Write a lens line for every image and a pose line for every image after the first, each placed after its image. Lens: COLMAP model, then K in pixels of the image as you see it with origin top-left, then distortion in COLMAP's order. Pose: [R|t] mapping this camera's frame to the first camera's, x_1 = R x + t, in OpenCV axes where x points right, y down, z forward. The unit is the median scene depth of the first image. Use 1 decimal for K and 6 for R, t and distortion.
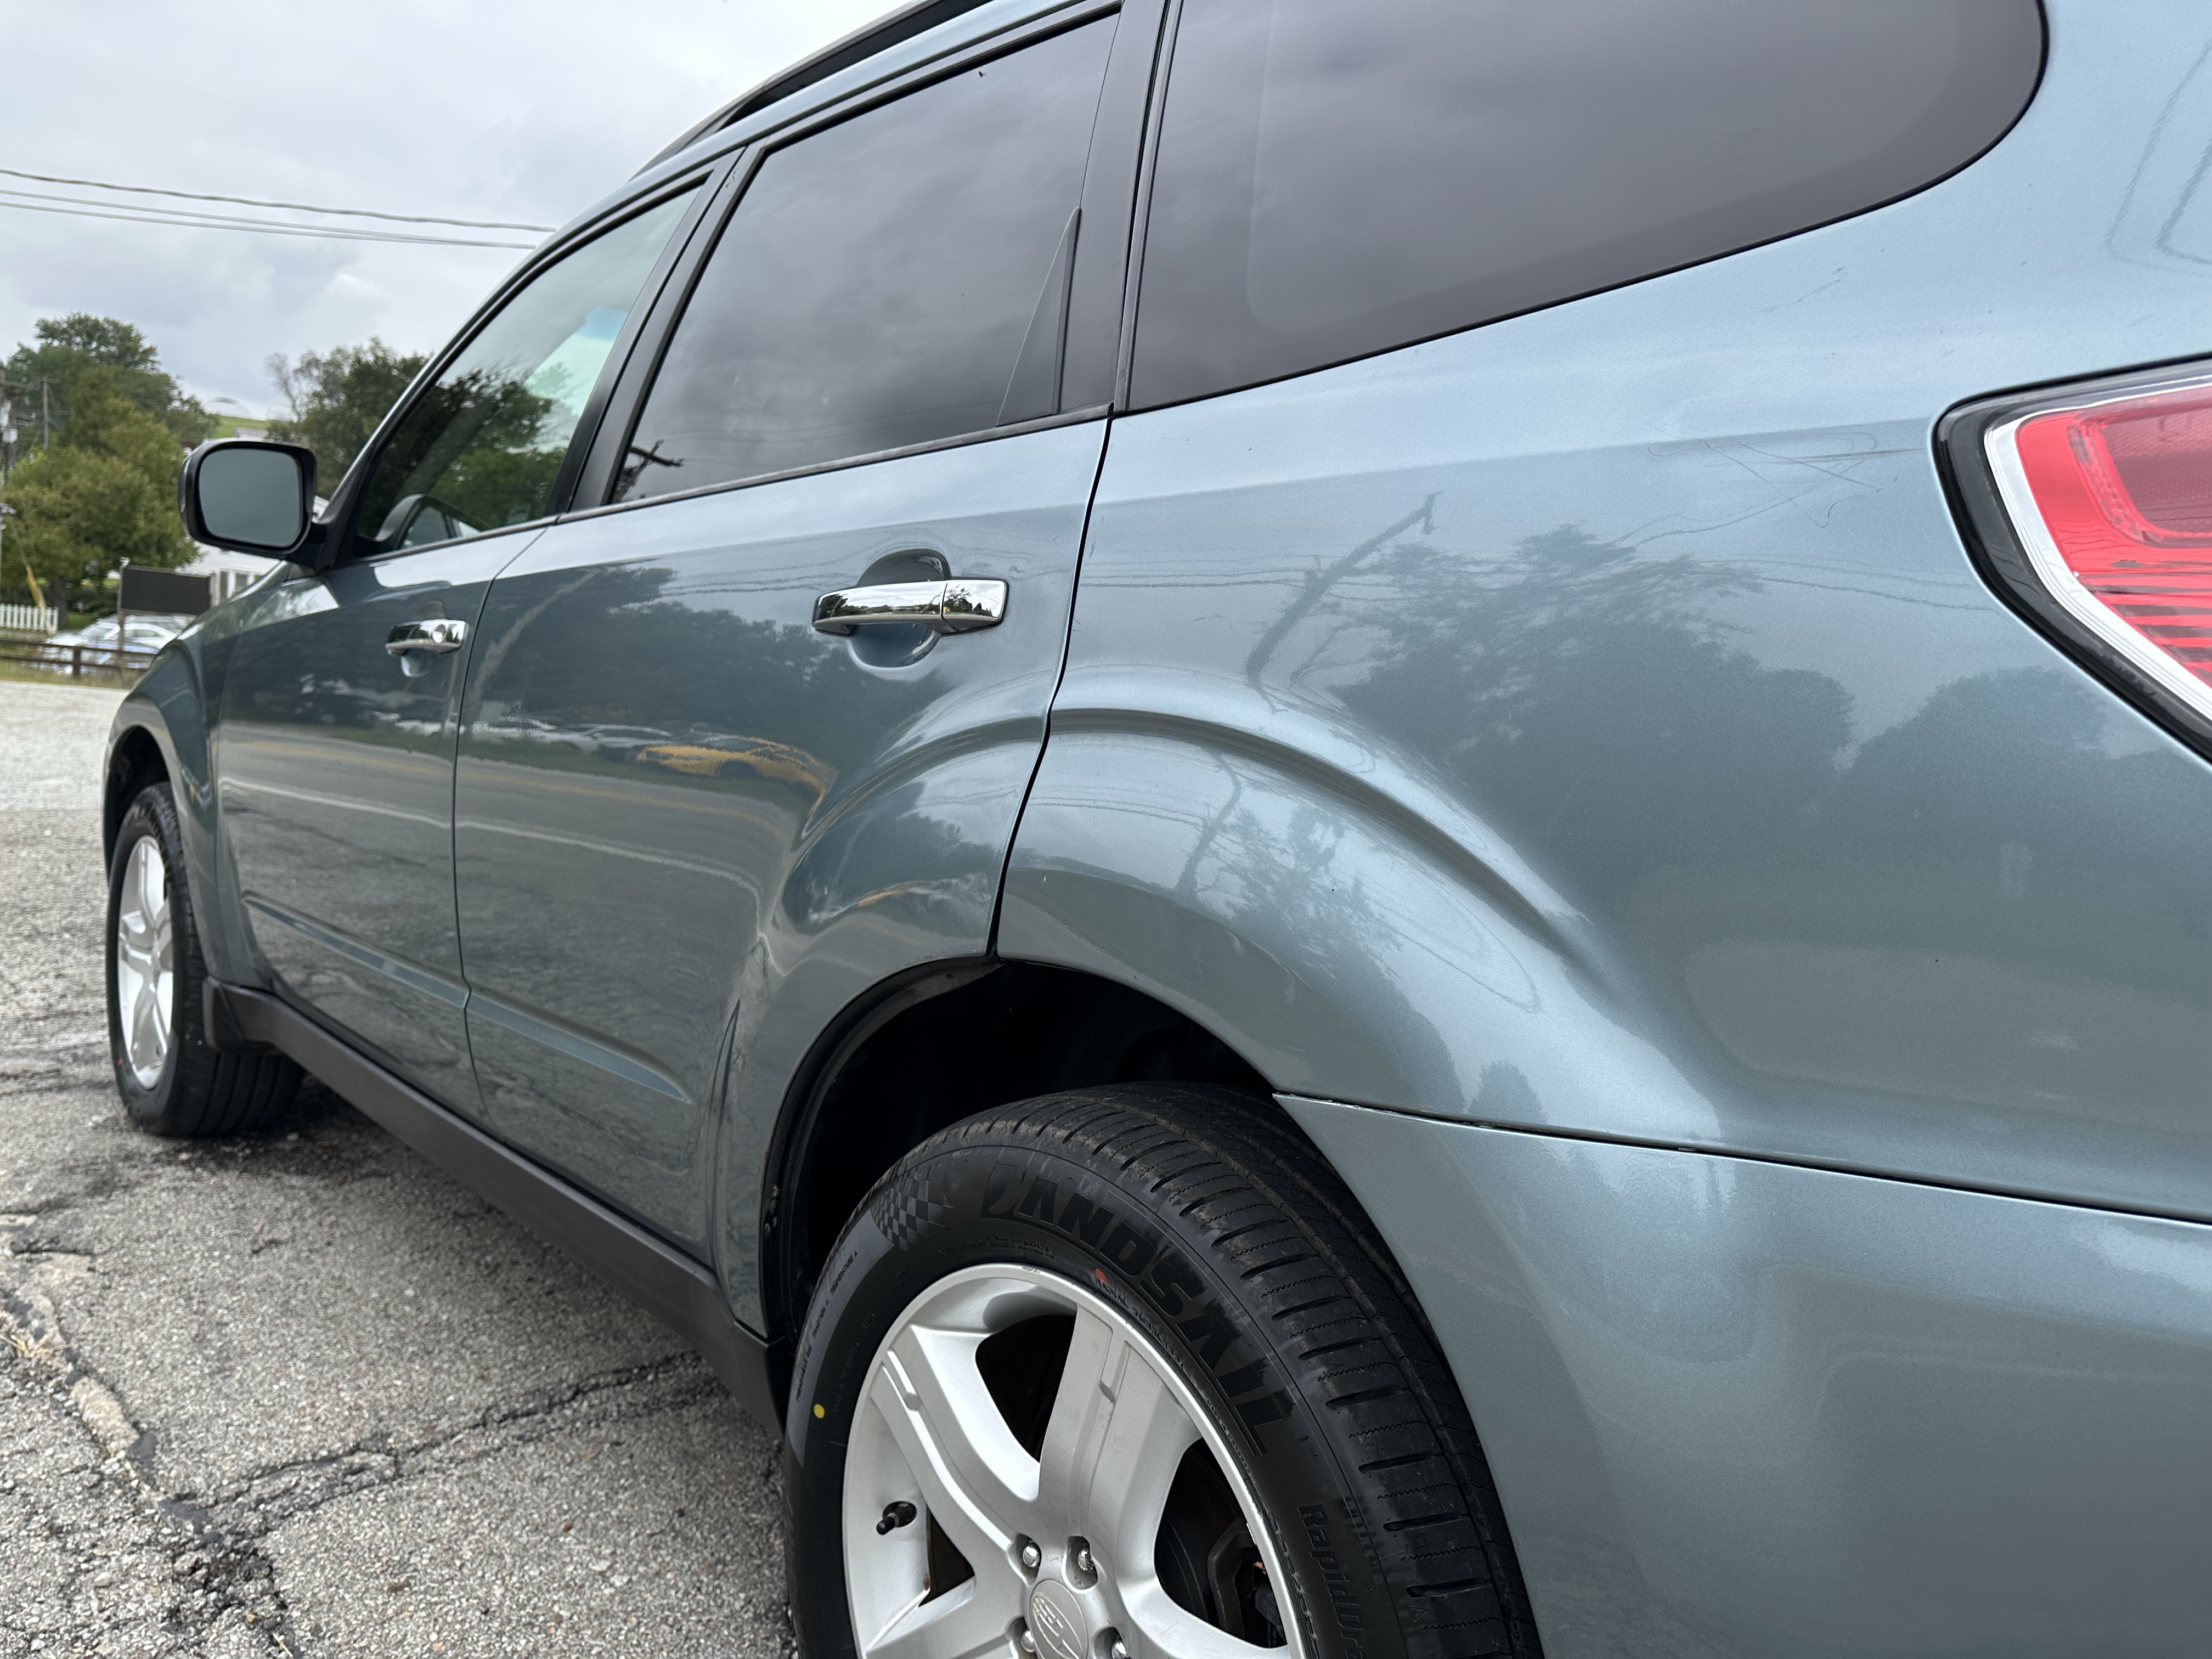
lens RADIAL K [[1562.7, 0, 1130.8], [0, 1562.7, 807.3], [0, 0, 1]] dist [0.006448, -0.011223]
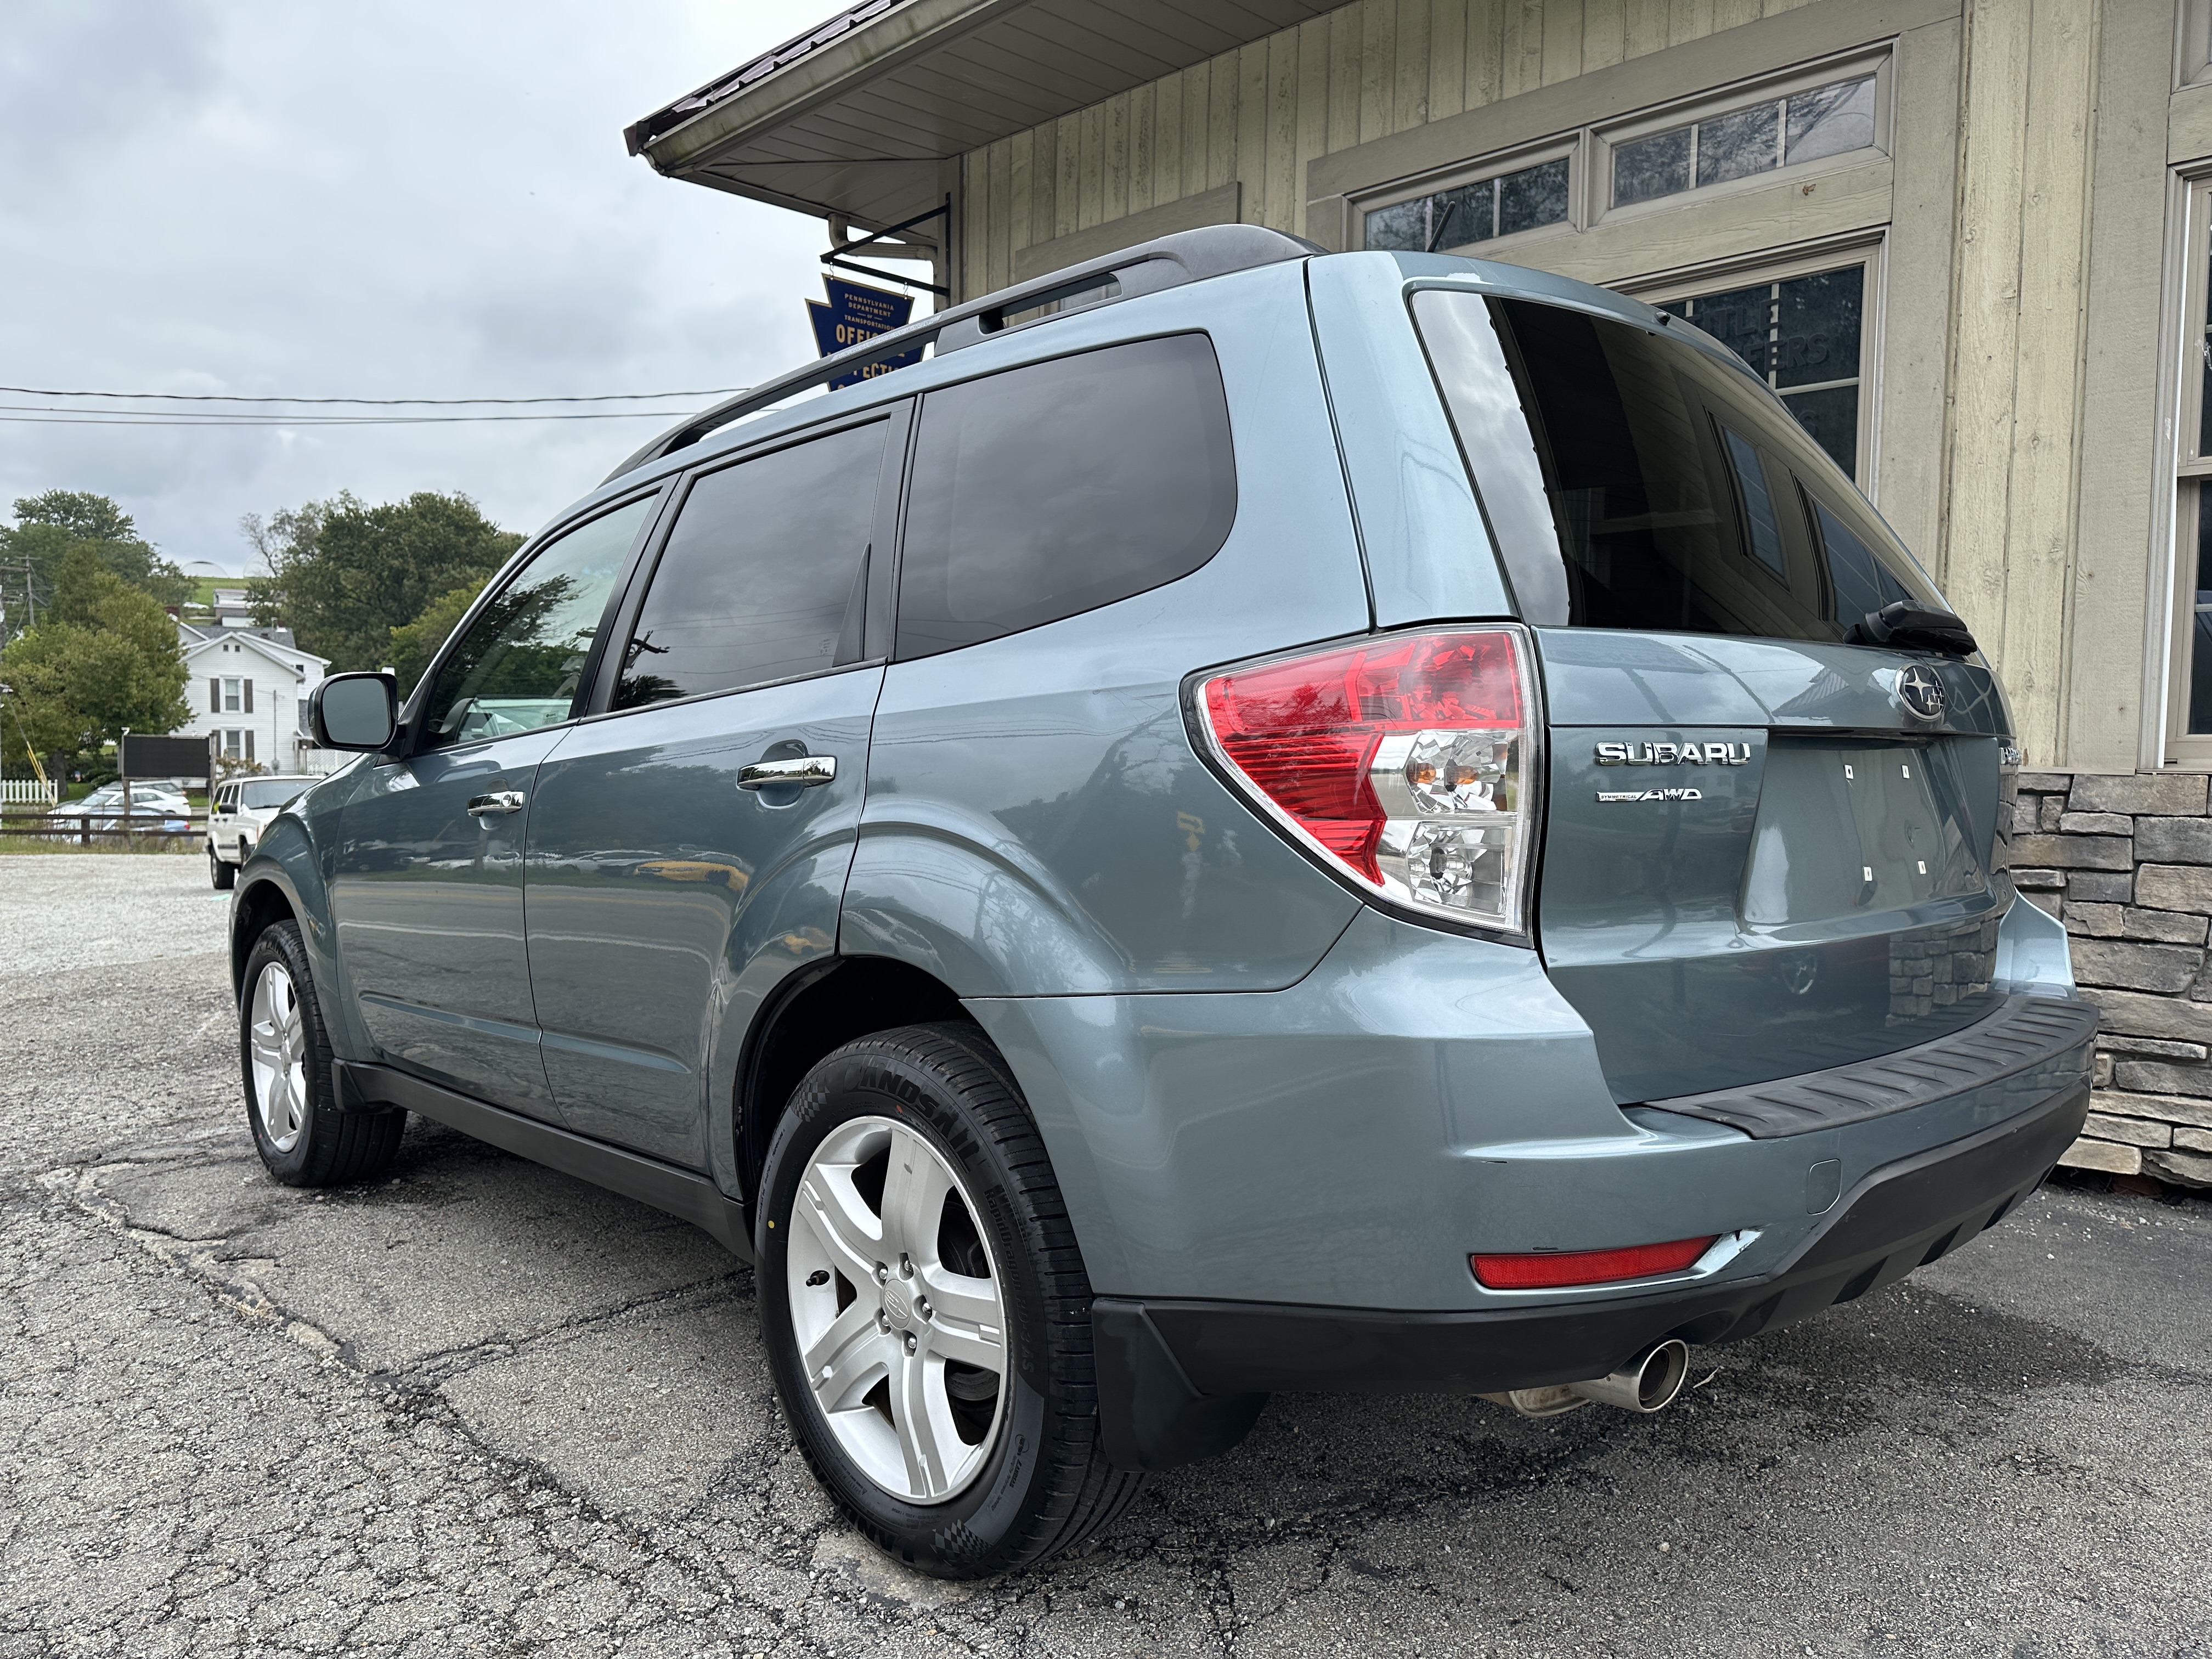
lens RADIAL K [[1548.1, 0, 1106.0], [0, 1548.1, 829.5], [0, 0, 1]] dist [0.037312, -0.048396]
pose [[0.996695, -0.080971, -0.006561, 0.116138], [0.080657, 0.995984, -0.038862, 0.018414], [0.009681, 0.038204, 0.999223, -0.396266]]
